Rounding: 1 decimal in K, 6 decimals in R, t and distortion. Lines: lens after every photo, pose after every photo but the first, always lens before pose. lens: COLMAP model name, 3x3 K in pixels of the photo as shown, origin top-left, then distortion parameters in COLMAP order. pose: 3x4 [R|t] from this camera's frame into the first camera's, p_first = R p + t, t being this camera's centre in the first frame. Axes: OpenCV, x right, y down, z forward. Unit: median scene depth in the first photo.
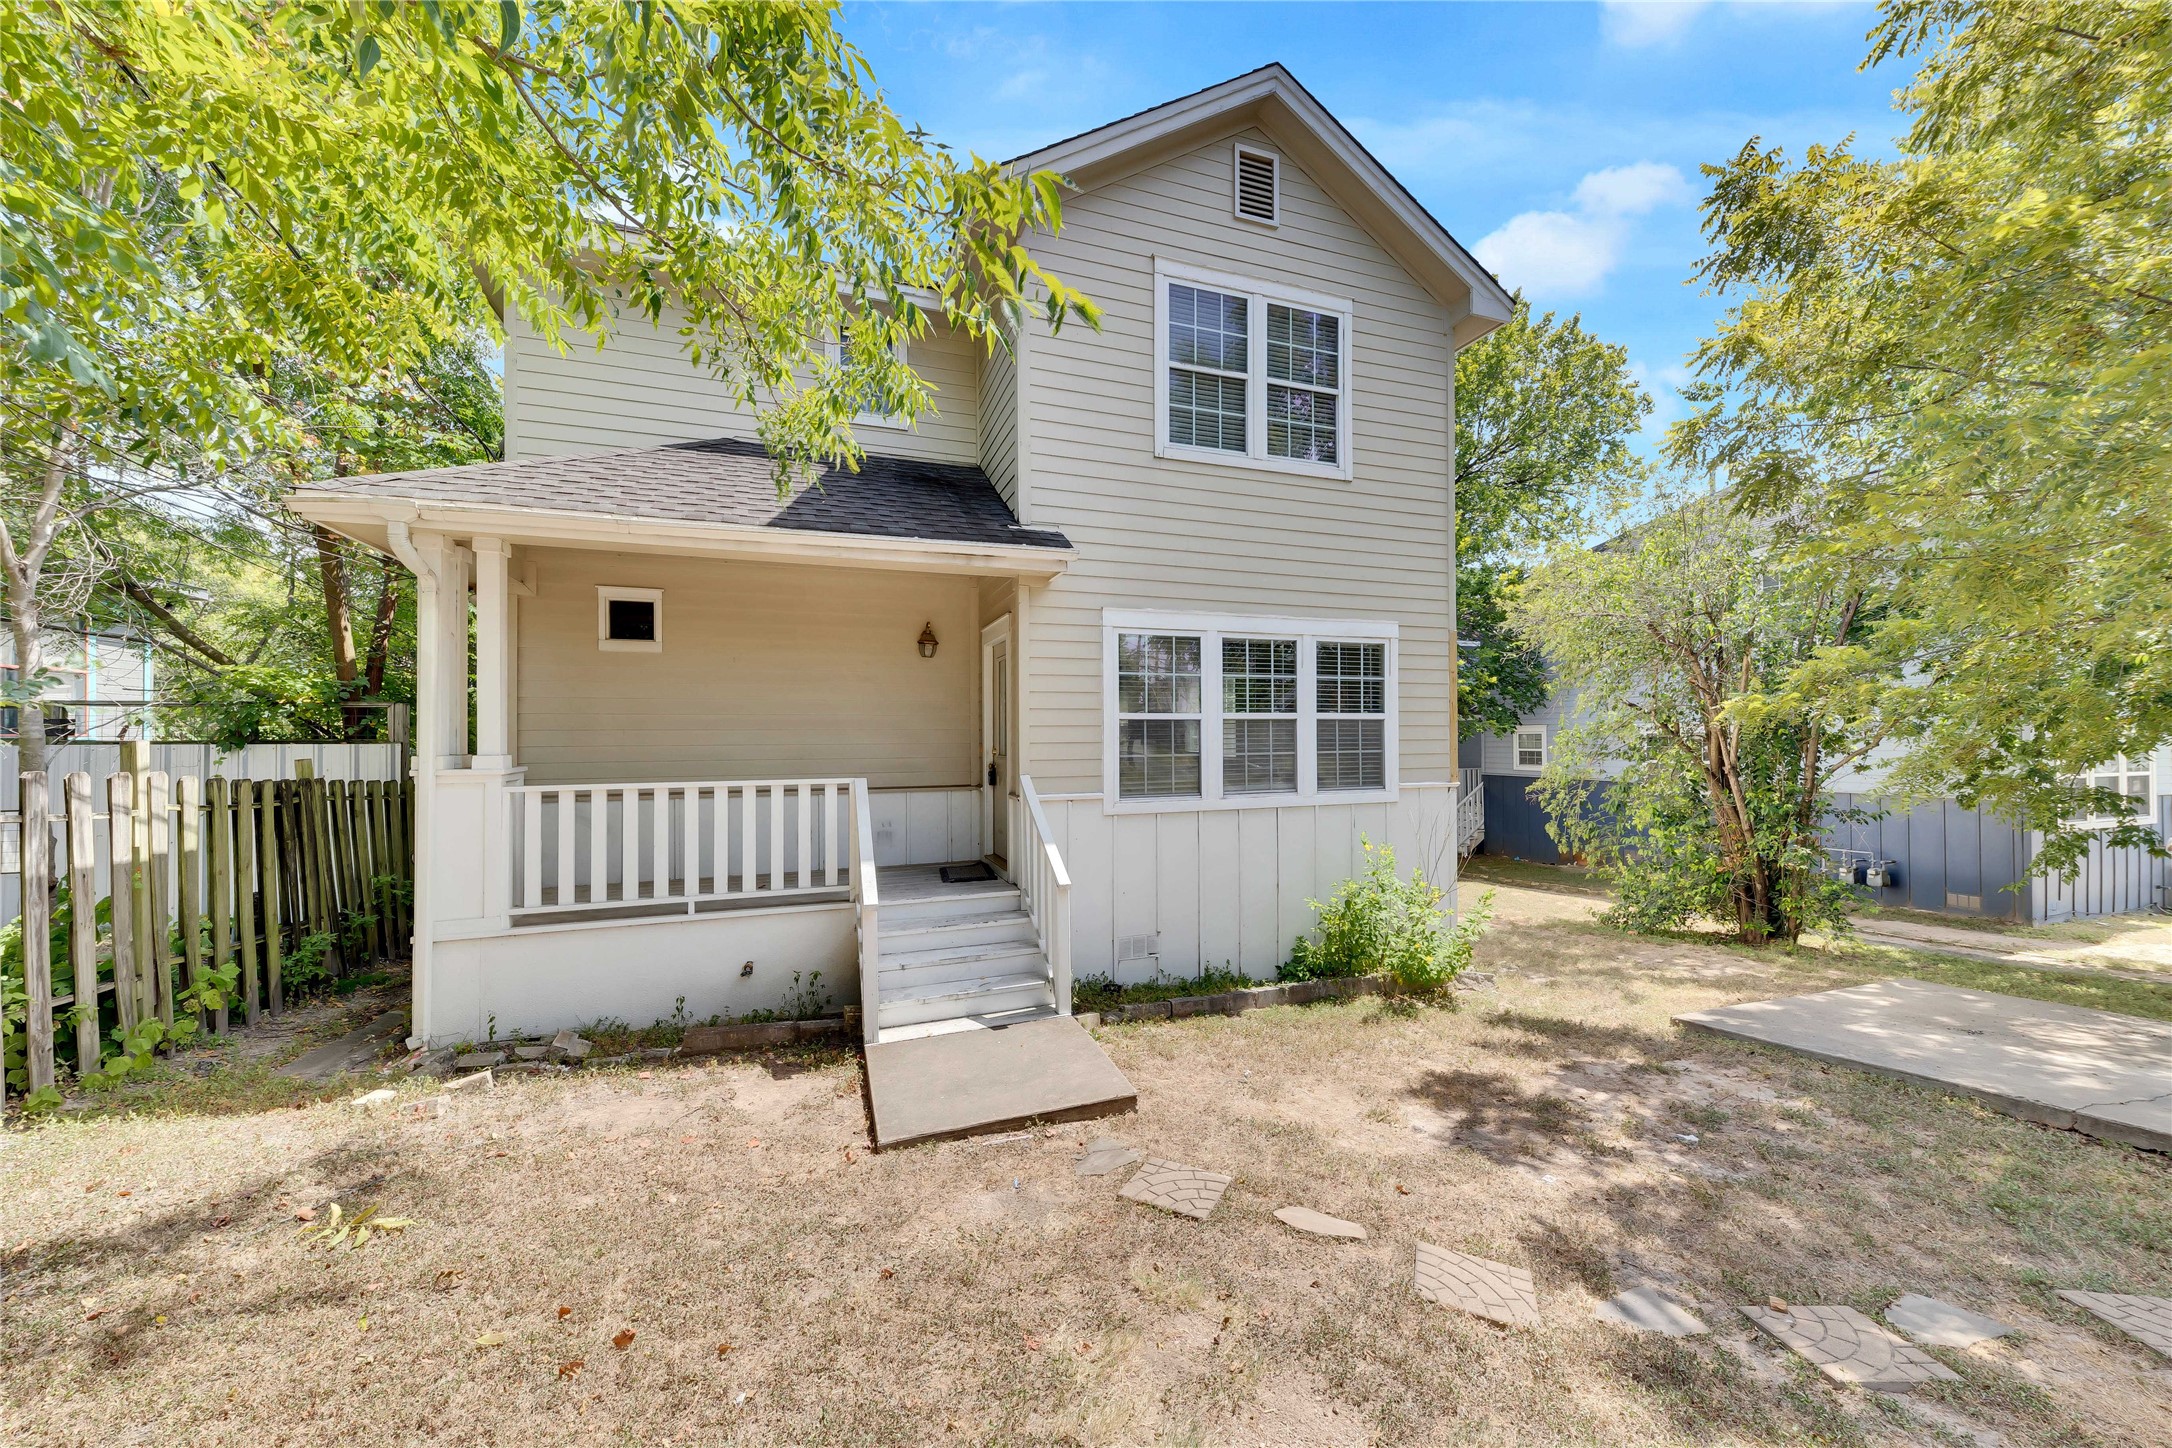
lens RADIAL K [[839.2, 0, 1116.2], [0, 839.2, 725.0], [0, 0, 1]] dist [0.016788, -0.008510]
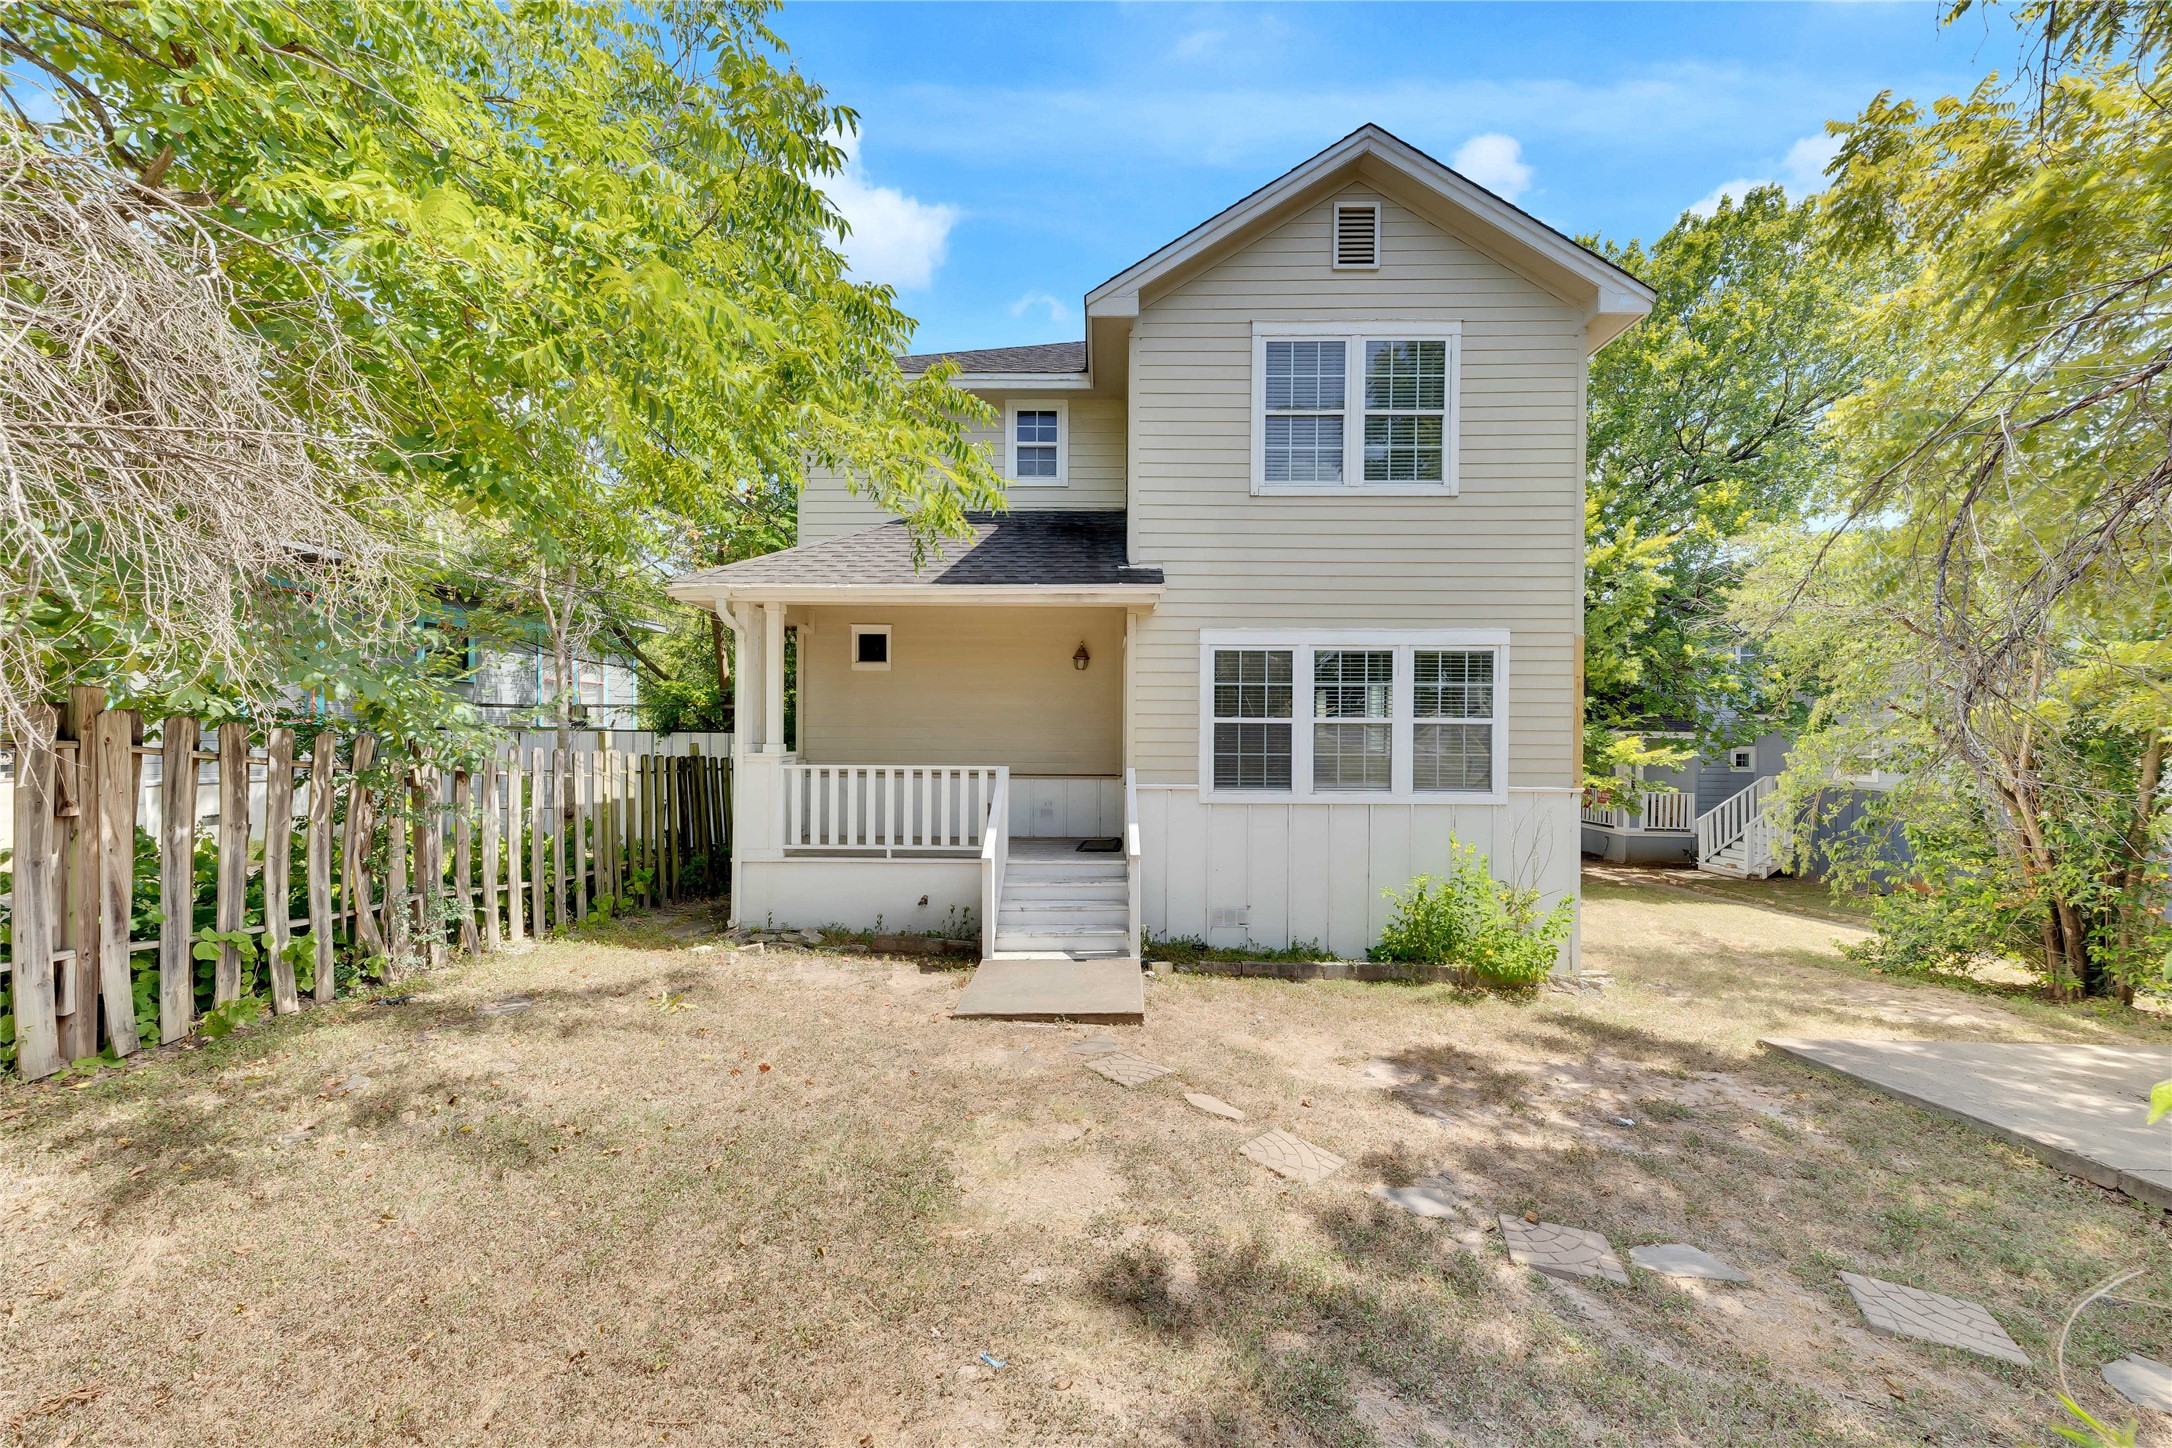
lens RADIAL K [[840.5, 0, 1086.0], [0, 840.5, 724.0], [0, 0, 1]] dist [0.001221, -0.000425]
pose [[0.928772, 0.010608, -0.370501, 0.274178], [-0.007116, 0.999916, 0.010791, -0.016532], [0.370584, -0.007386, 0.928769, -0.161077]]
